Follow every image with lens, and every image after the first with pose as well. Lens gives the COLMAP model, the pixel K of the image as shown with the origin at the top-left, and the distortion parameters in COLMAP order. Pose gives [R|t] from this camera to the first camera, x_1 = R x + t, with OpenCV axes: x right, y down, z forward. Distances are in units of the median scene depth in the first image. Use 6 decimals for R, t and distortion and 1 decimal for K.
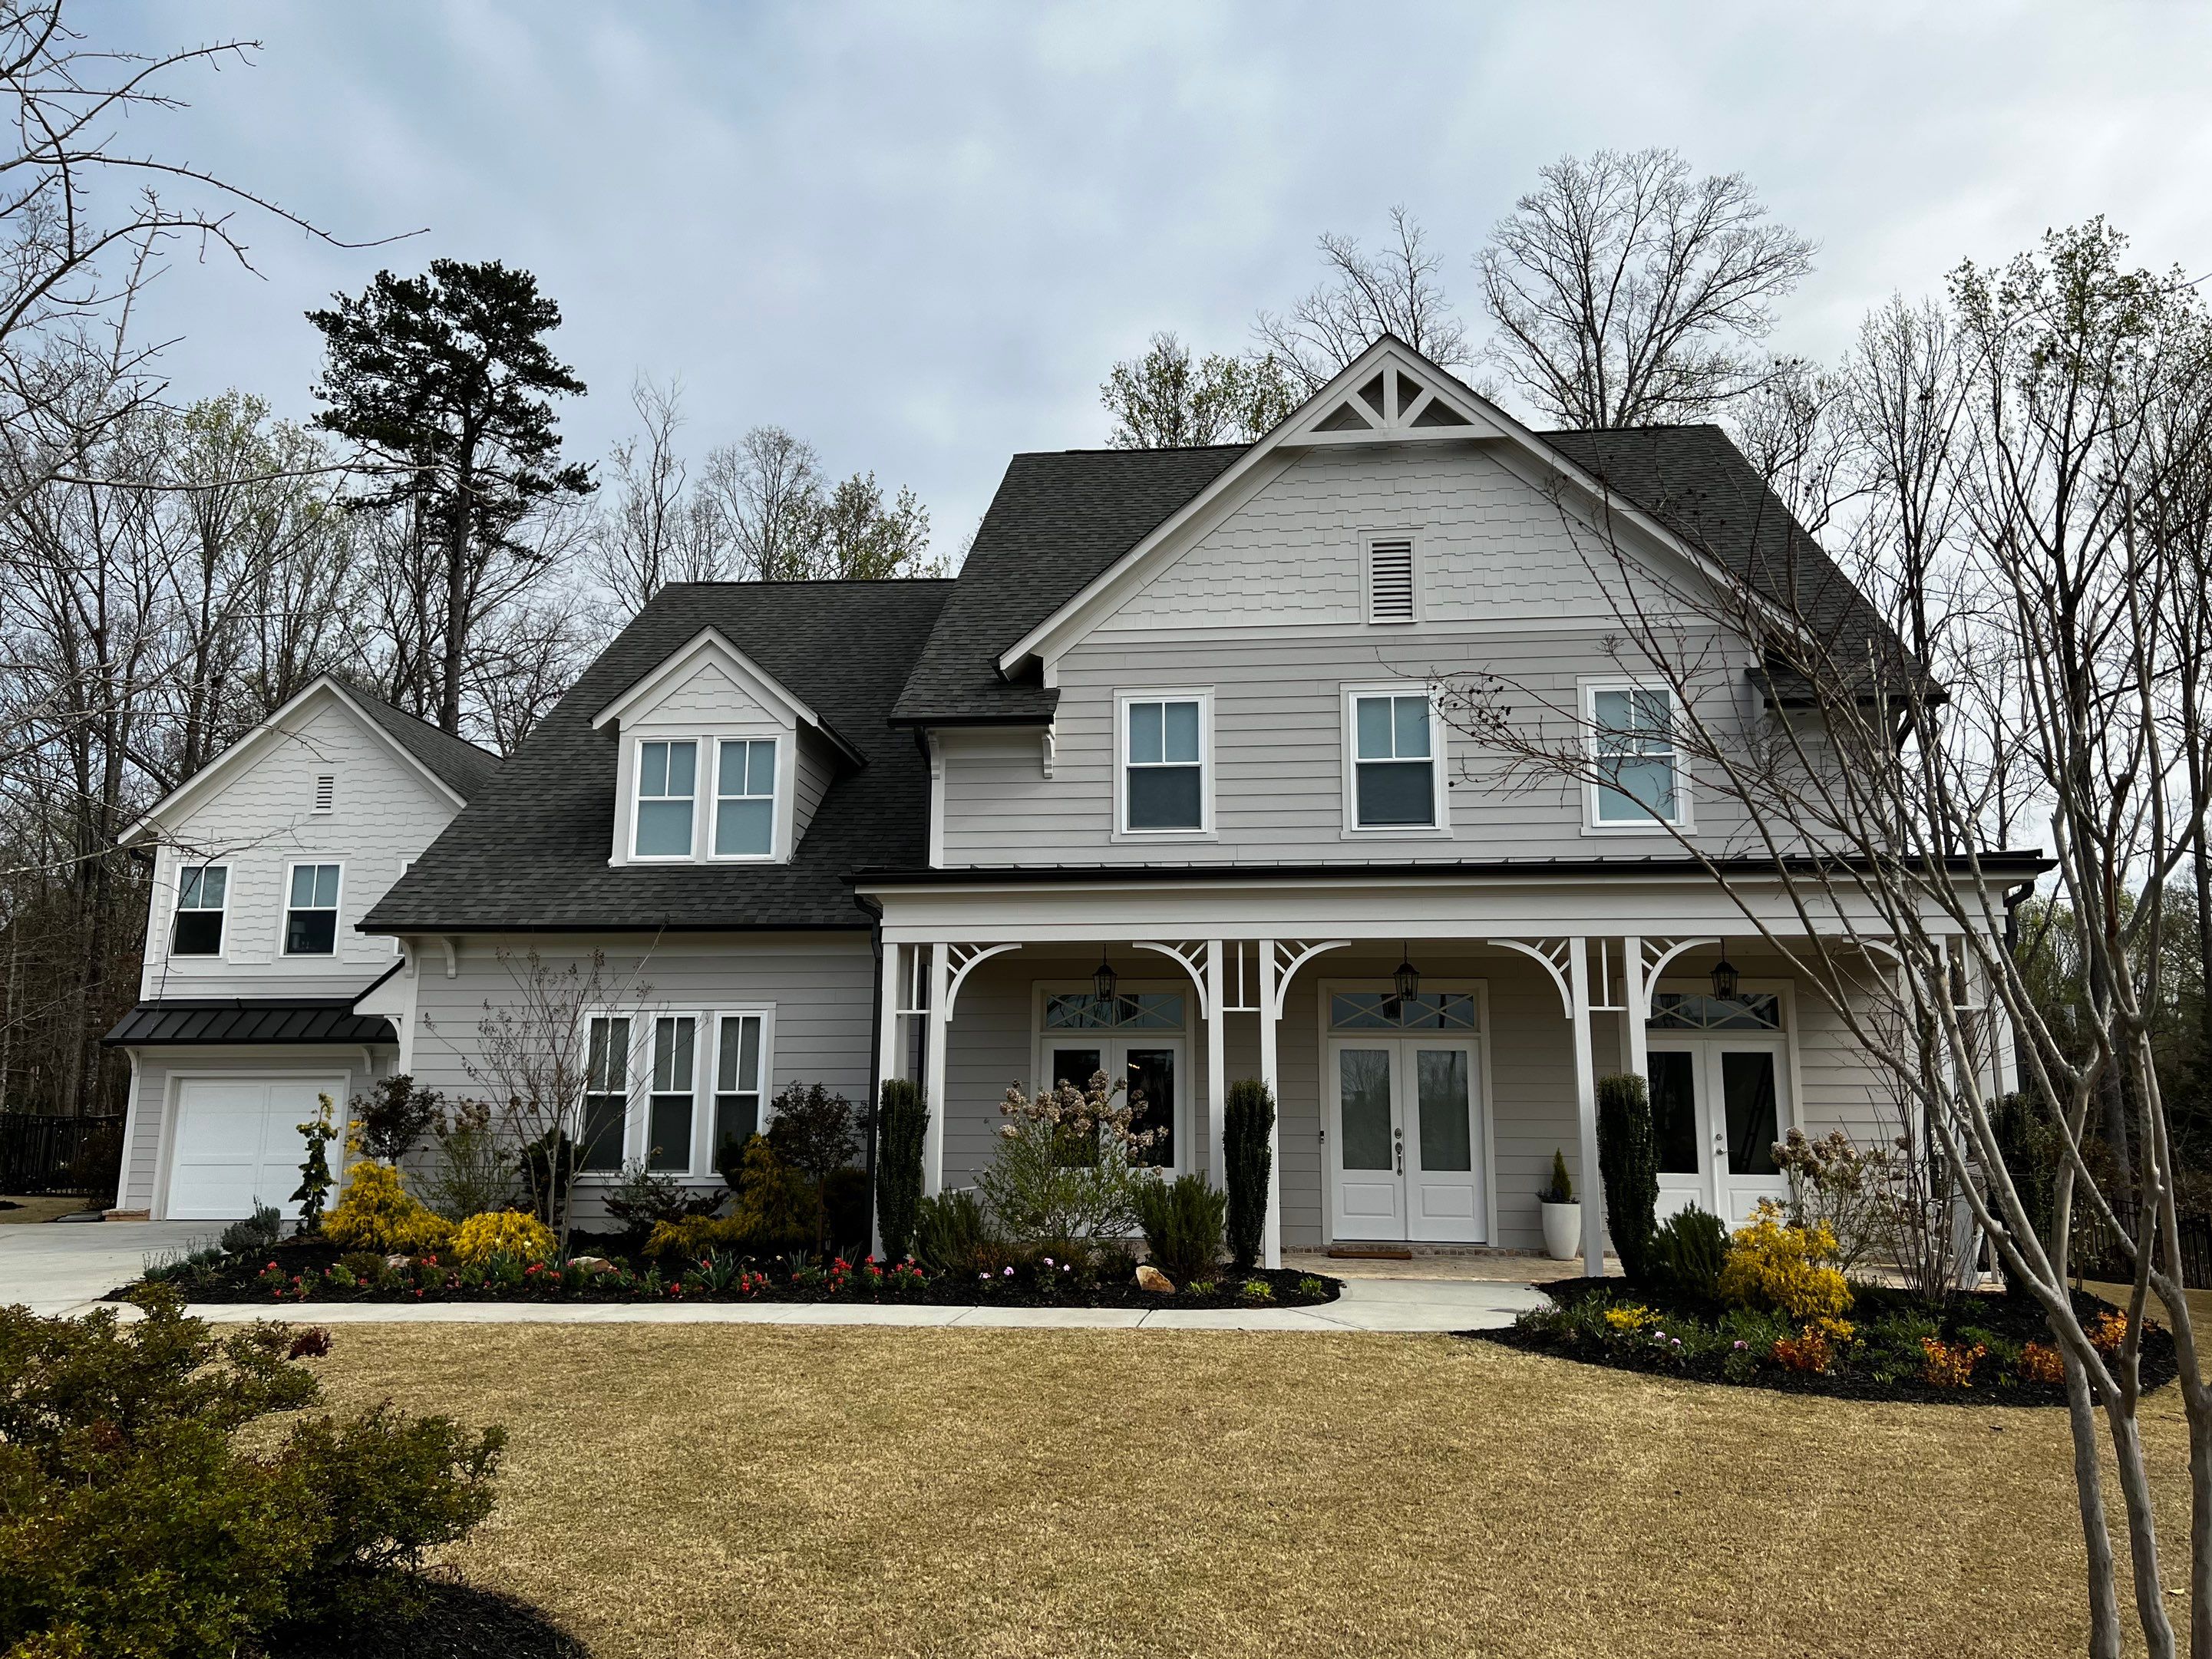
lens RADIAL K [[1663.8, 0, 1097.5], [0, 1663.8, 835.6], [0, 0, 1]] dist [0.058763, -0.058346]
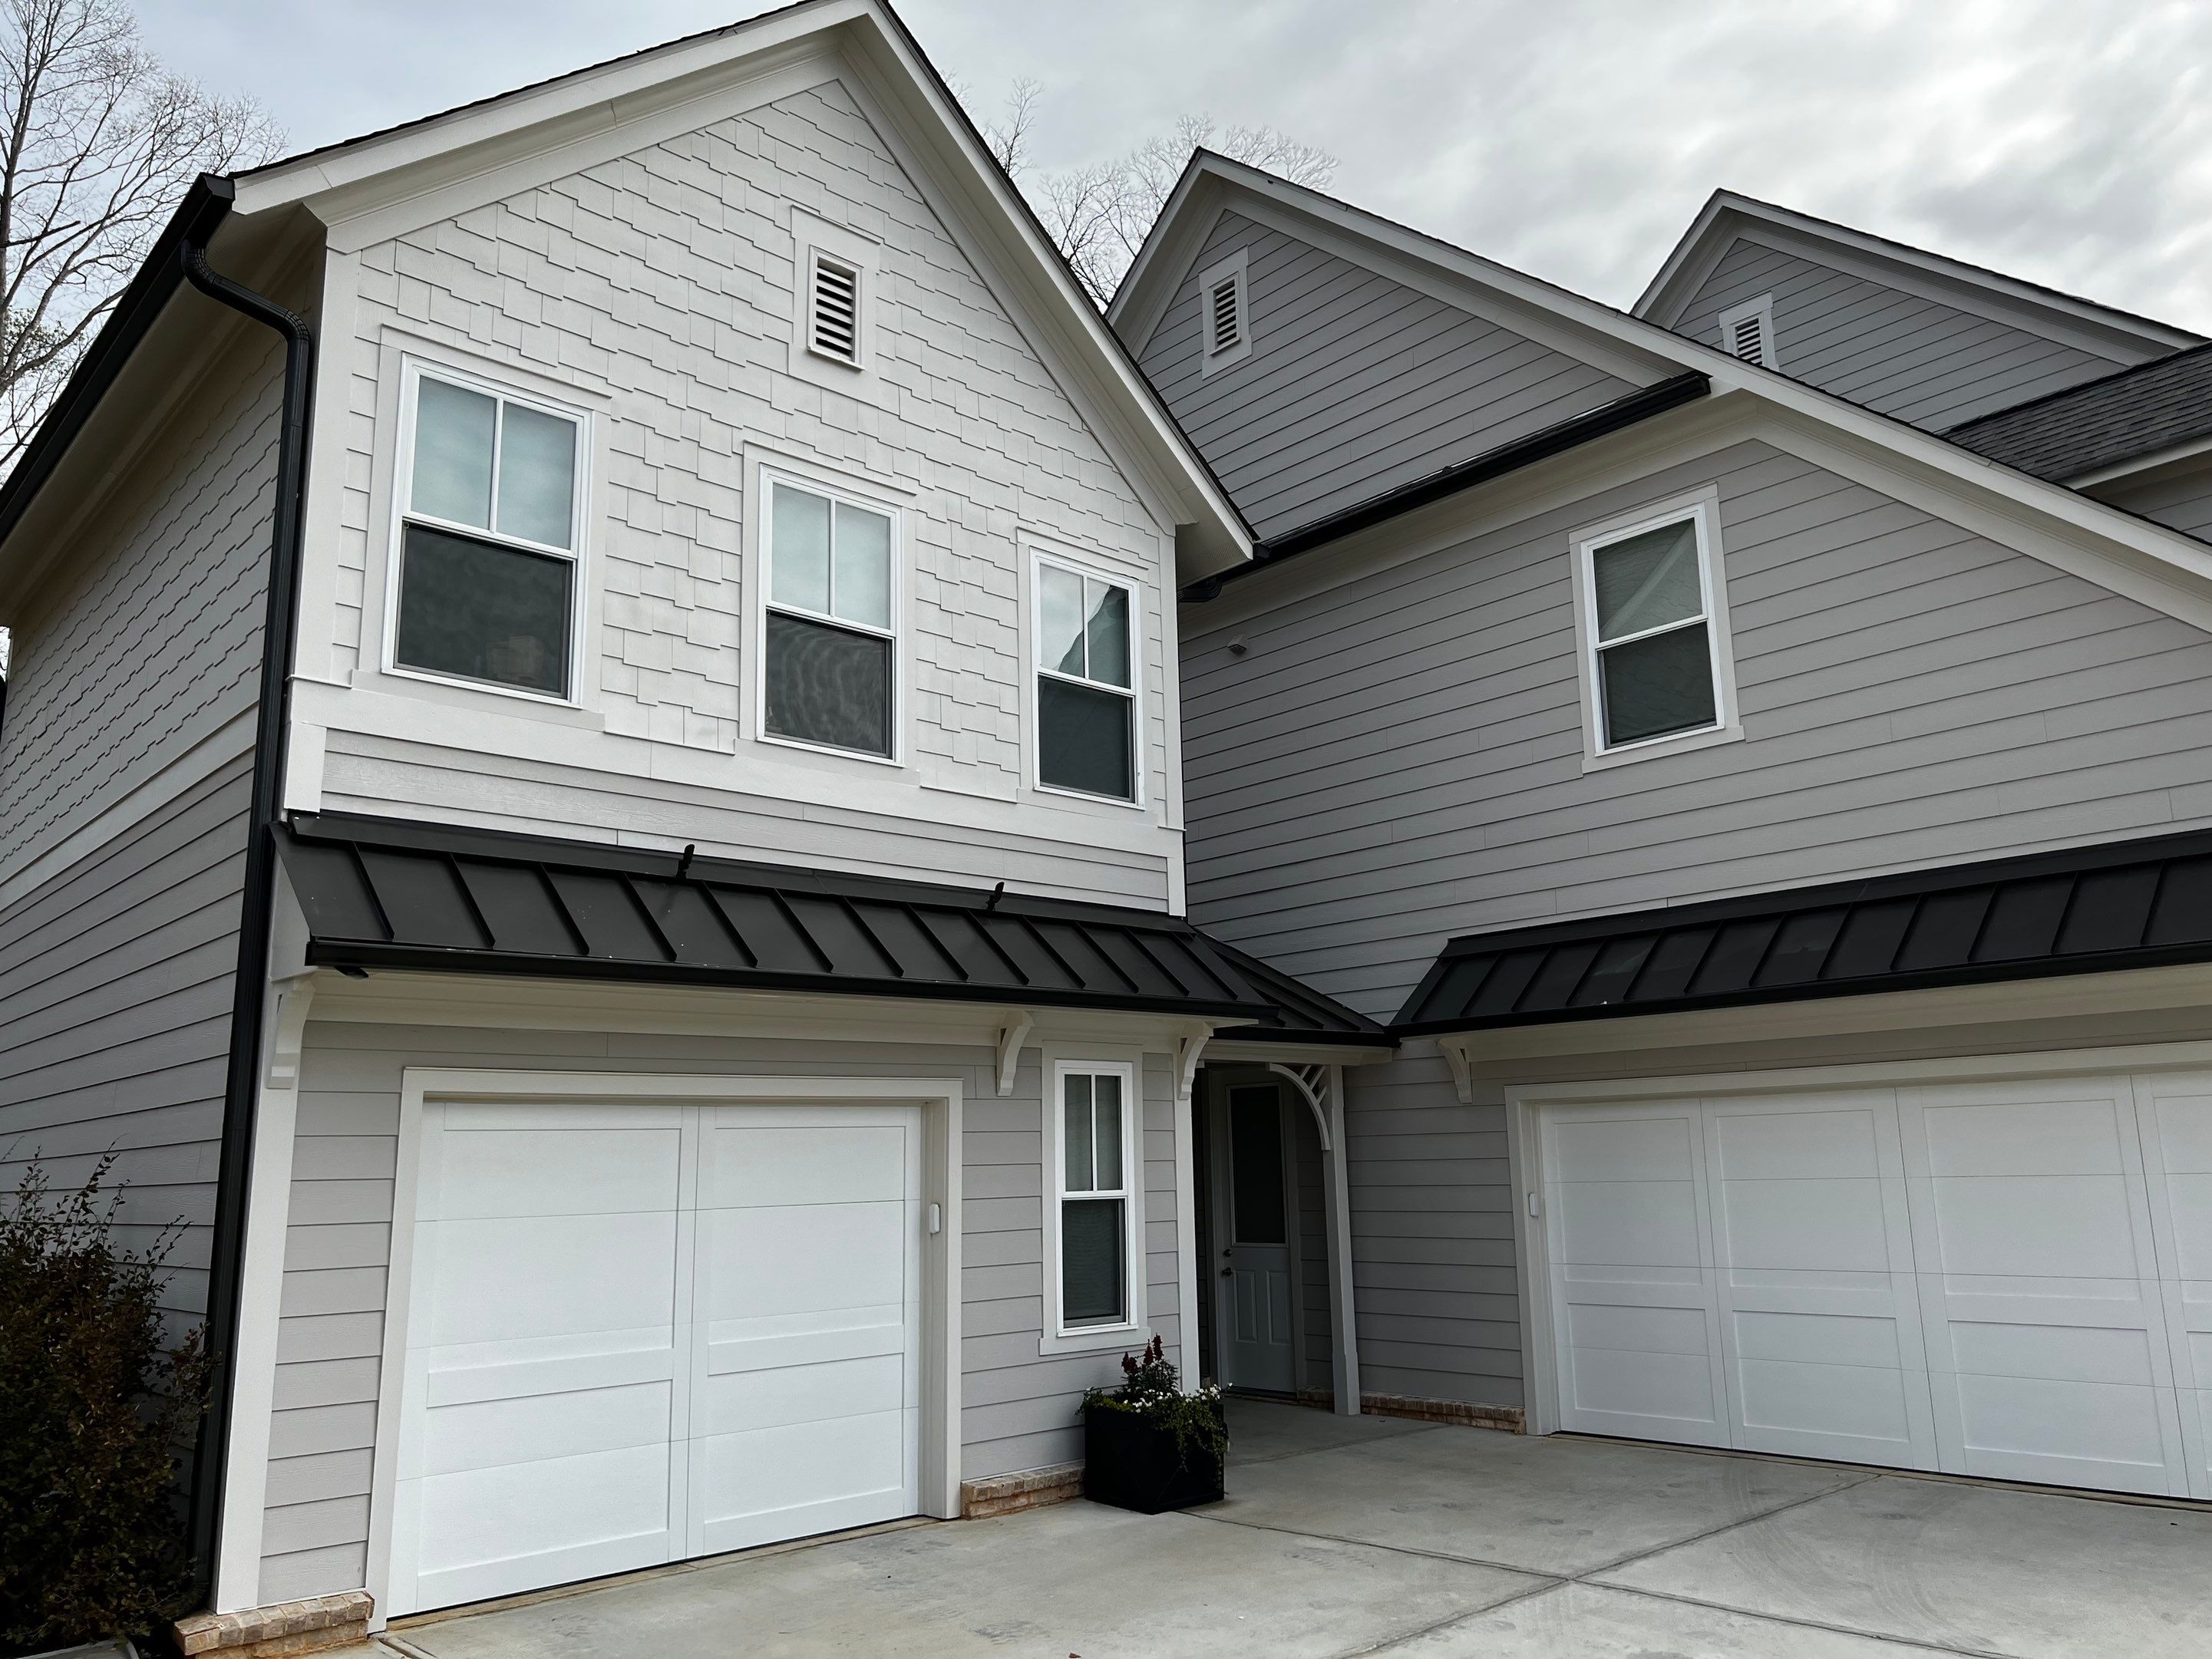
lens RADIAL K [[1663.8, 0, 1144.6], [0, 1663.8, 838.1], [0, 0, 1]] dist [0.058763, -0.058346]
pose [[0.644372, 0.131070, 0.753396, -0.913297], [-0.111014, 0.990798, -0.077422, 0.145537], [-0.756611, -0.033749, 0.652993, 0.967687]]
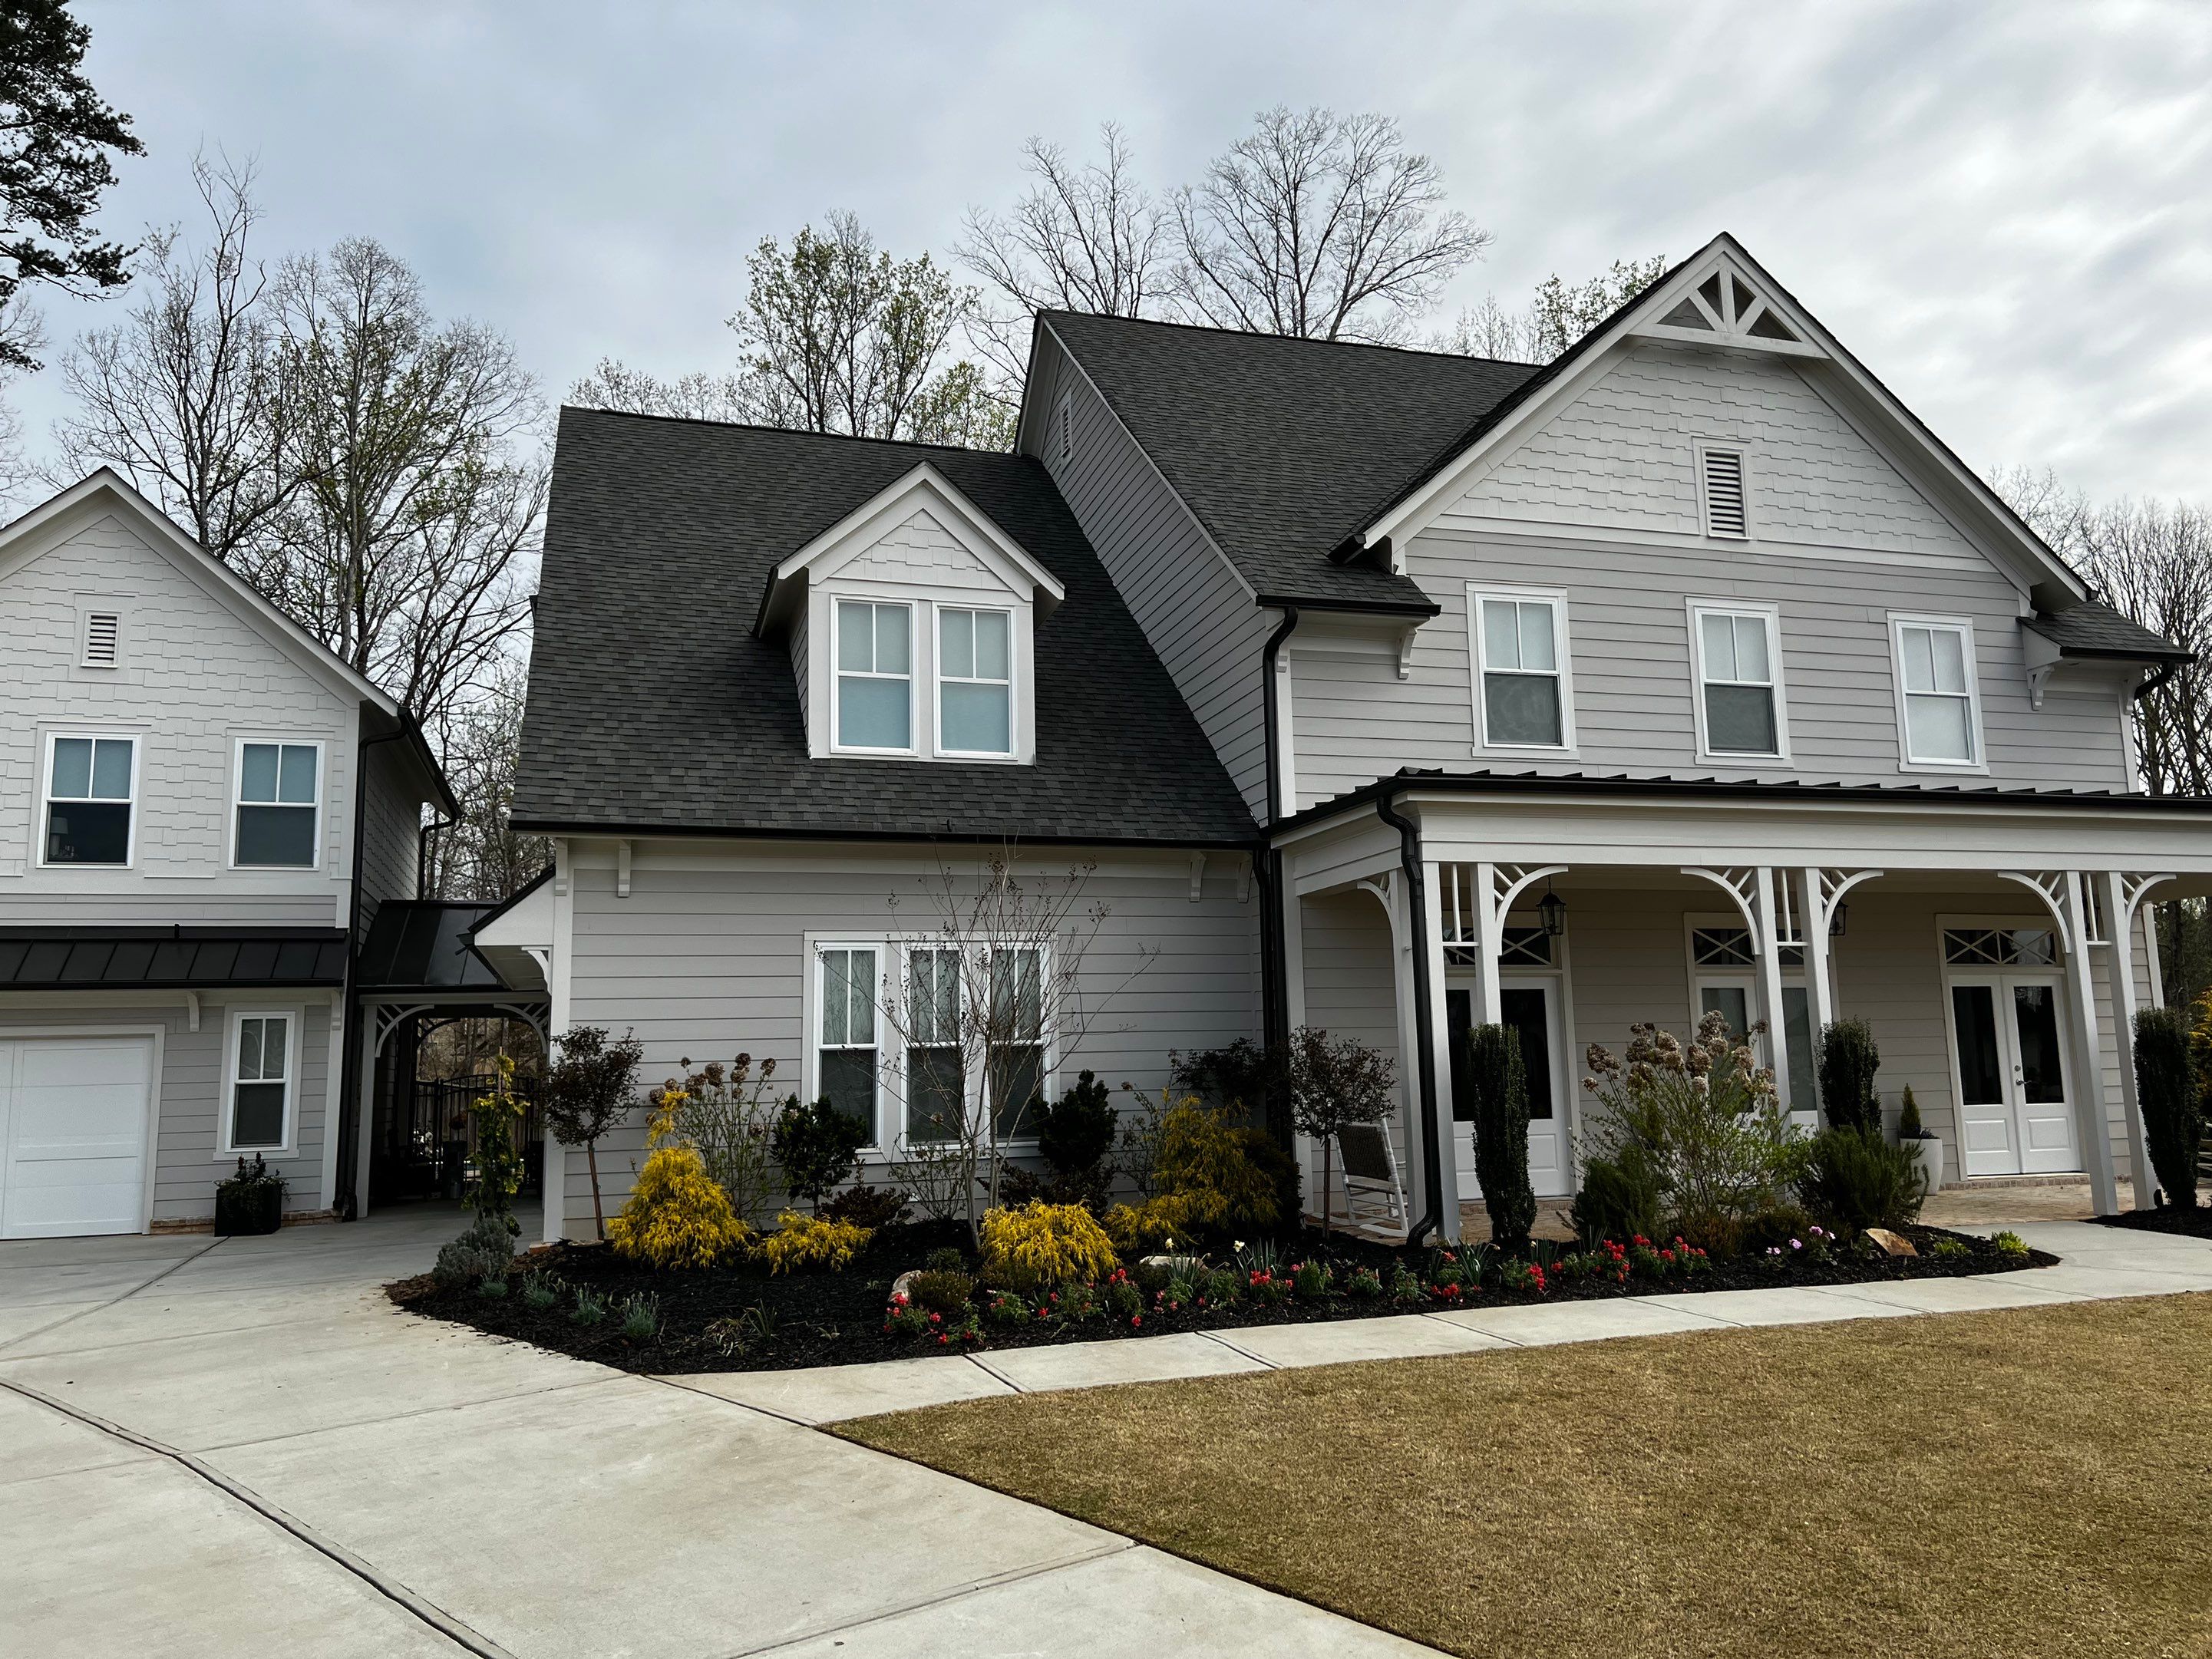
lens RADIAL K [[1663.8, 0, 1120.3], [0, 1663.8, 816.3], [0, 0, 1]] dist [0.058763, -0.058346]
pose [[0.917889, 0.033478, 0.395423, -0.467944], [-0.042899, 0.998967, 0.015006, 0.028273], [-0.394512, -0.030737, 0.918377, 0.231911]]
